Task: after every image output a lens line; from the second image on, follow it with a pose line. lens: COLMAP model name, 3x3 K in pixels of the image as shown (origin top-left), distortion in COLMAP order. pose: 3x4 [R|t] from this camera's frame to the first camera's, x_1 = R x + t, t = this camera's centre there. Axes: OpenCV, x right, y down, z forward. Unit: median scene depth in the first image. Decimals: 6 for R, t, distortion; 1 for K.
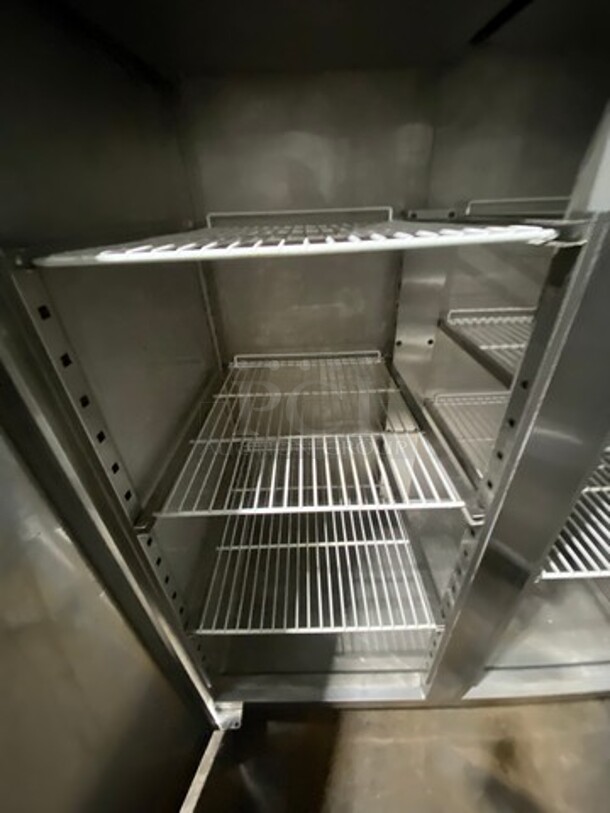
lens RADIAL K [[325.7, 0, 307.3], [0, 325.7, 405.8], [0, 0, 1]] dist [-0.015753, -0.002440]
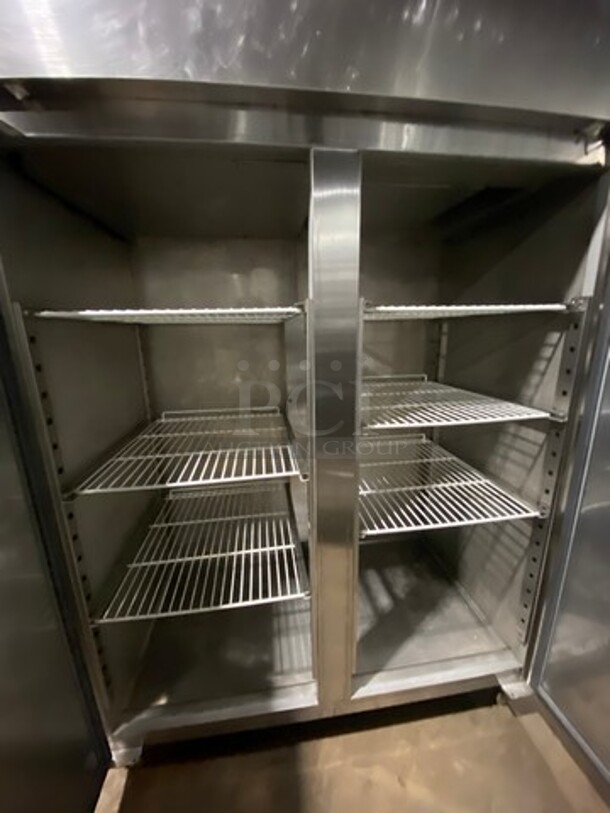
lens RADIAL K [[325.7, 0, 306.6], [0, 325.7, 407.4], [0, 0, 1]] dist [-0.015753, -0.002440]
pose [[0.989633, -0.008734, 0.143350, 0.180901], [0.052087, 0.952016, -0.301583, 0.284737], [-0.133838, 0.305924, 0.942602, -0.325541]]
